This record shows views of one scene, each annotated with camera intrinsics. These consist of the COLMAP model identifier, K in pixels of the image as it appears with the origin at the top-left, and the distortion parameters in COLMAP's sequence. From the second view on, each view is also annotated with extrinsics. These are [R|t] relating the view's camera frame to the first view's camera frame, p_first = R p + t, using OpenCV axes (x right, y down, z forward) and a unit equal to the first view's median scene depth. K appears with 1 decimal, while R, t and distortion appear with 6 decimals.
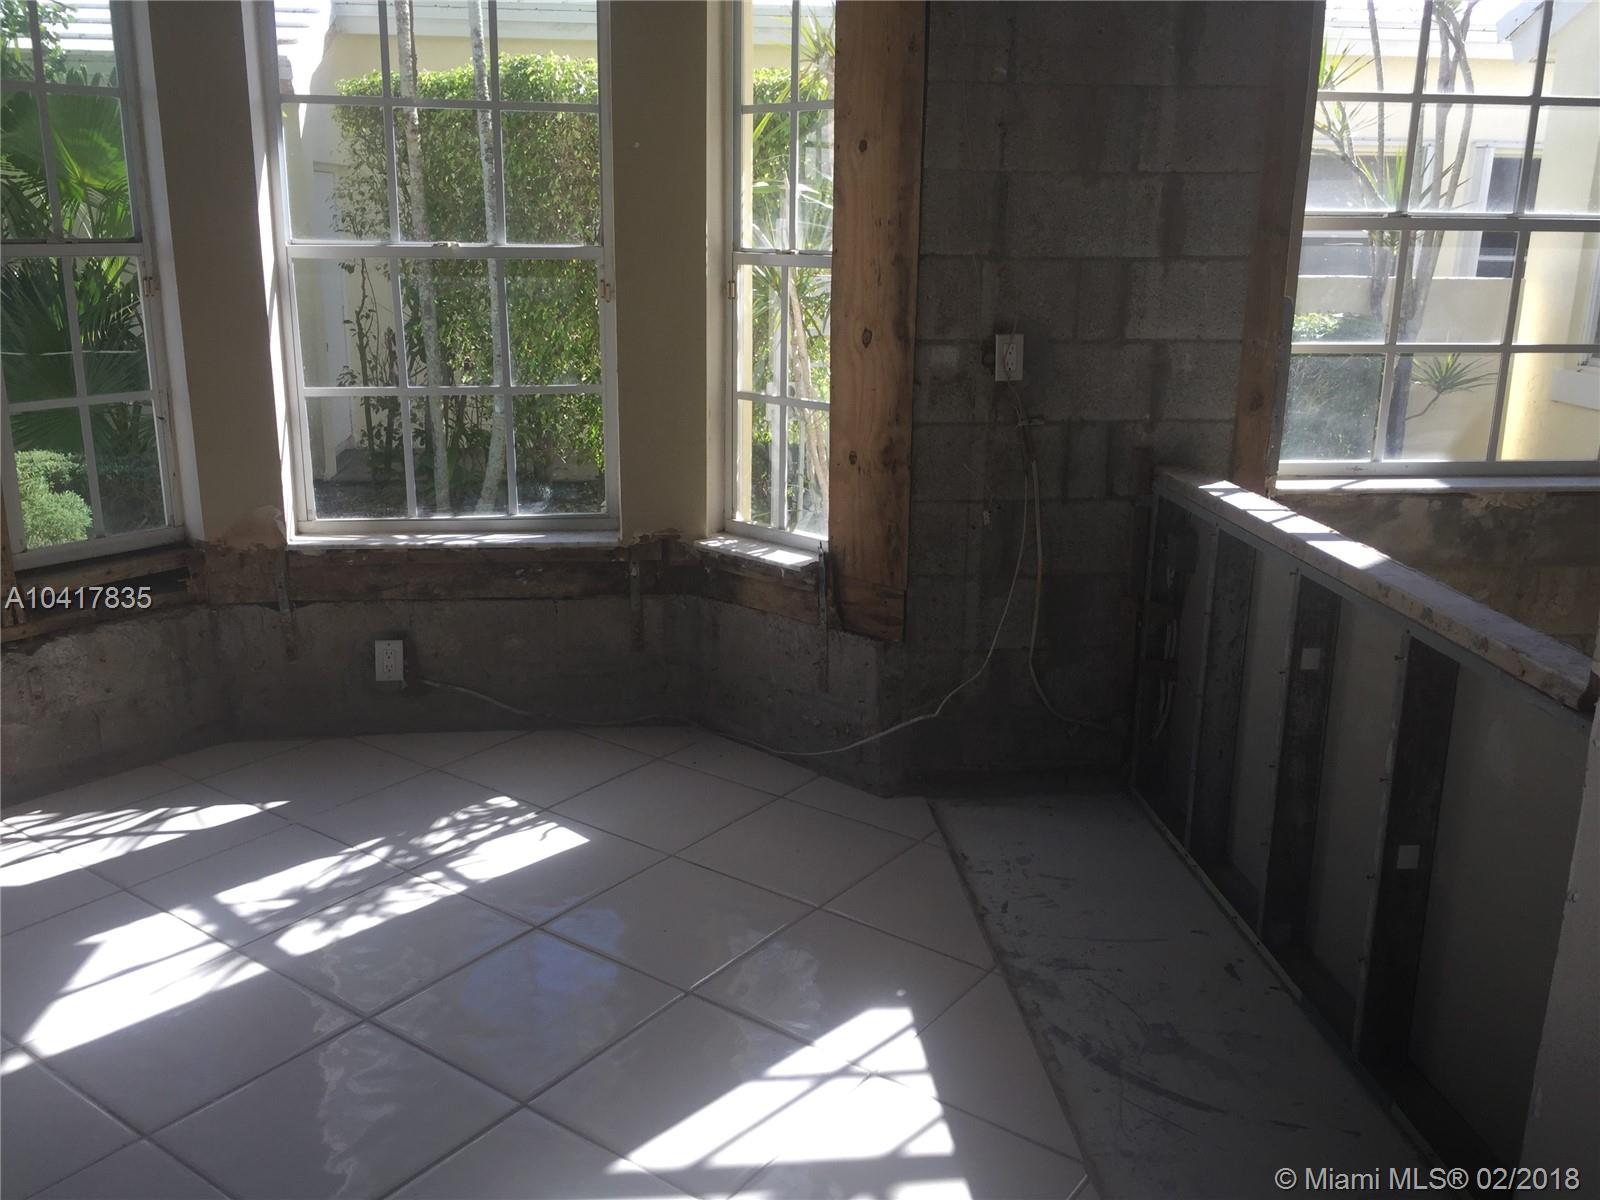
lens RADIAL K [[1385.4, 0, 808.2], [0, 1385.4, 577.9], [0, 0, 1]] dist [0.090460, -0.130241]
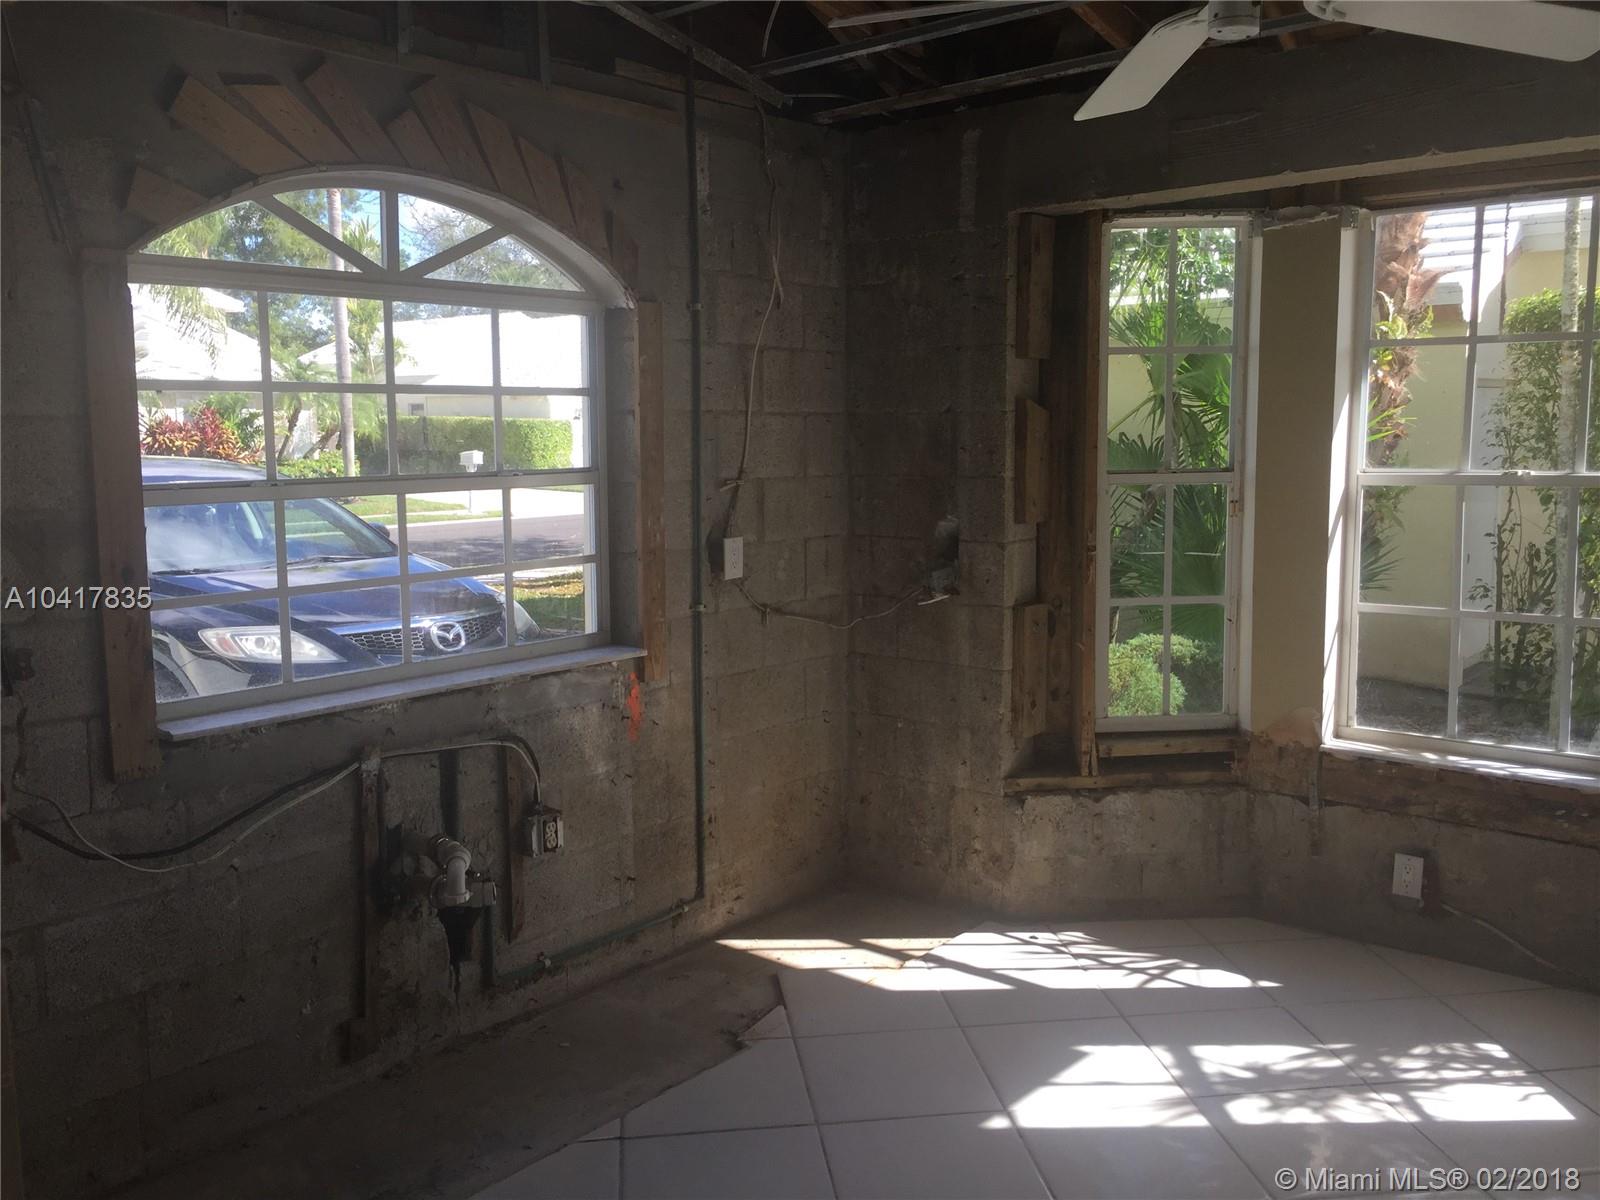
lens RADIAL K [[1385.4, 0, 808.2], [0, 1385.4, 577.9], [0, 0, 1]] dist [0.090460, -0.130241]
pose [[0.690005, 0.065790, -0.720809, 0.129672], [-0.165634, 0.983787, -0.068764, -0.012030], [0.704598, 0.166838, 0.689714, -0.041040]]
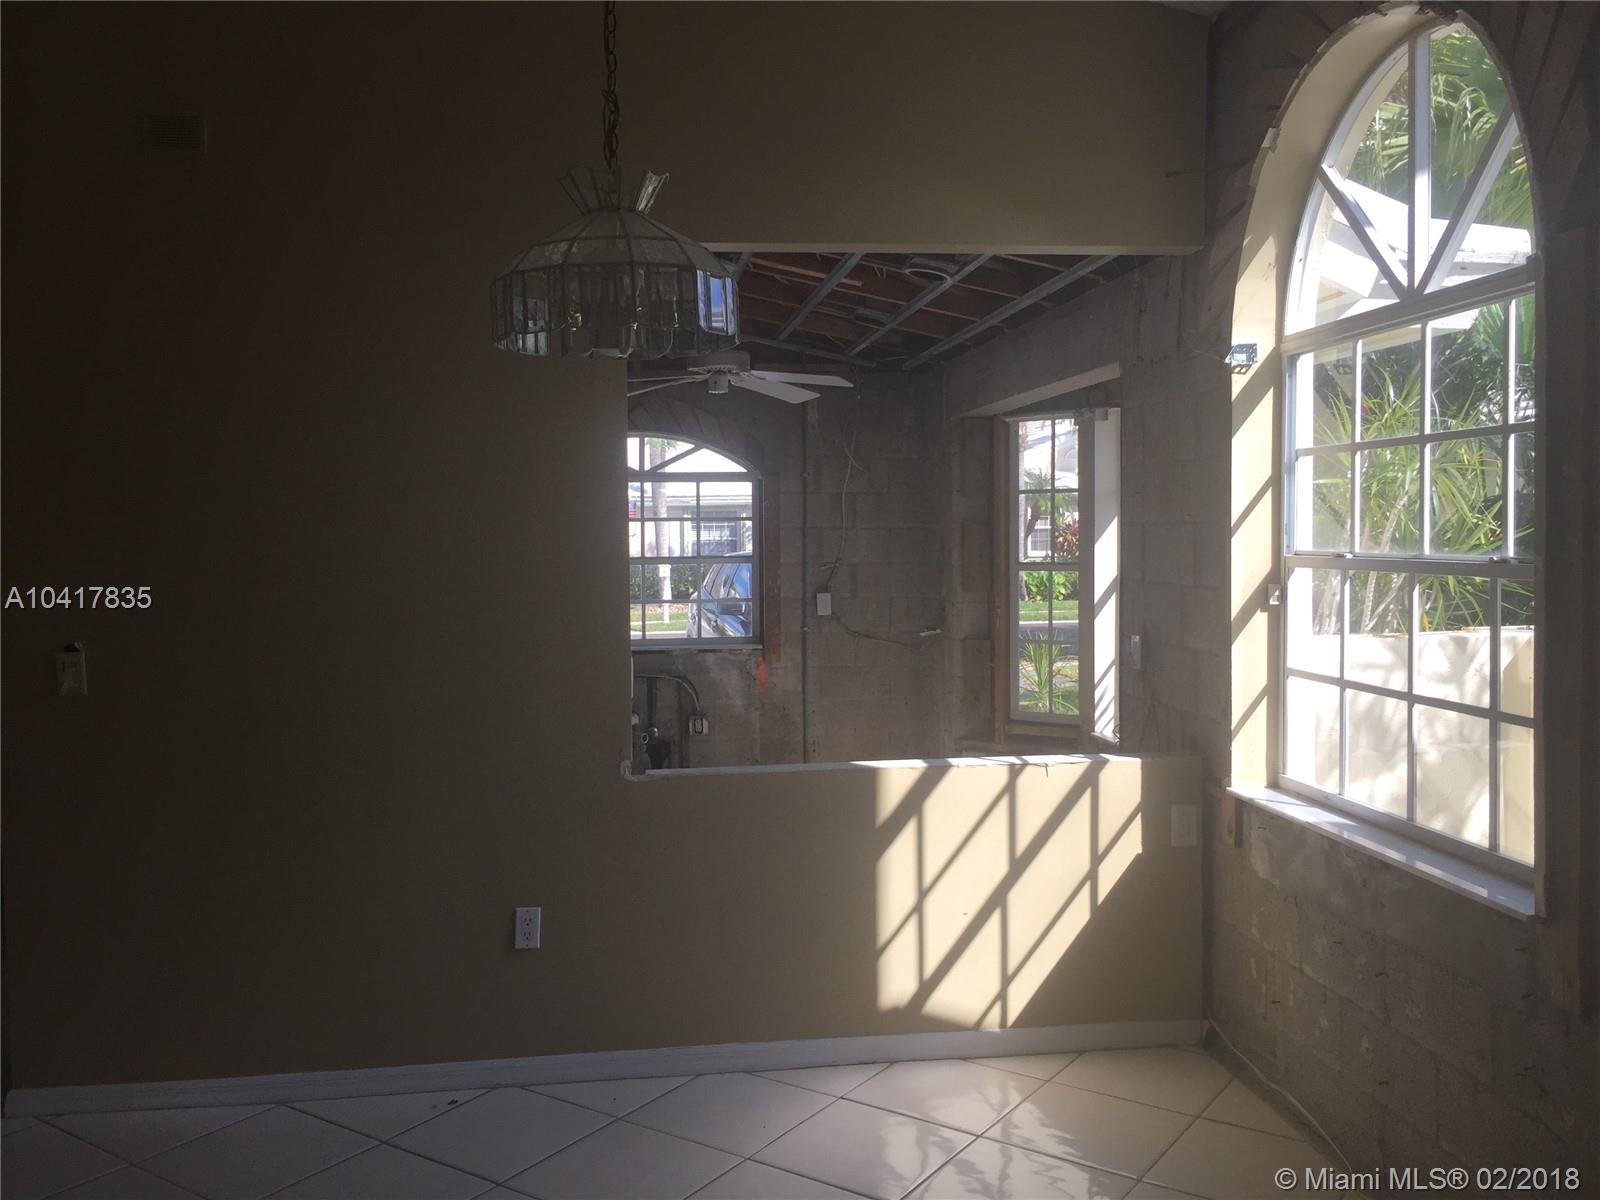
lens RADIAL K [[1385.4, 0, 808.2], [0, 1385.4, 577.9], [0, 0, 1]] dist [0.090460, -0.130241]
pose [[0.037355, 0.023437, -0.999027, 1.421915], [-0.239428, 0.970816, 0.013822, -0.158979], [0.970195, 0.238679, 0.041876, 0.568302]]
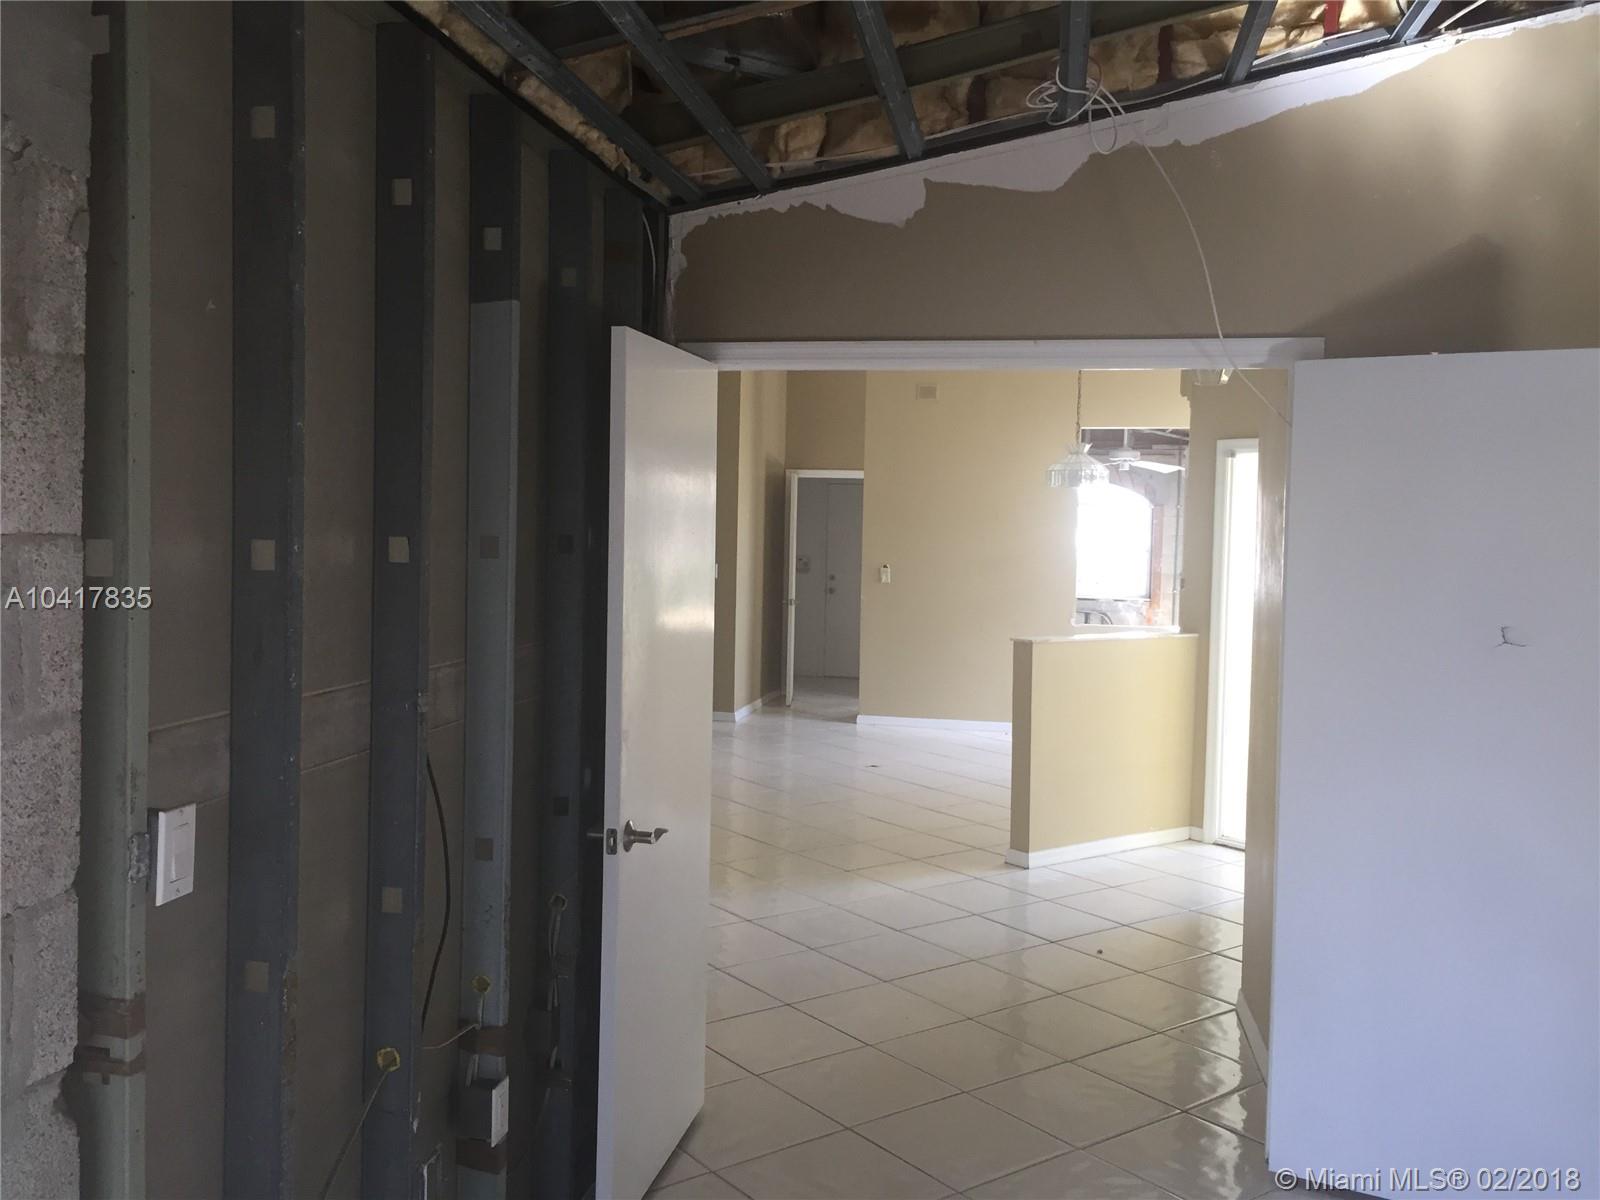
lens RADIAL K [[1385.4, 0, 808.2], [0, 1385.4, 577.9], [0, 0, 1]] dist [0.090460, -0.130241]
pose [[-0.279873, 0.010874, -0.959975, 3.335022], [-0.261305, 0.961321, 0.087071, -0.159331], [0.923792, 0.275215, -0.266207, 0.753273]]
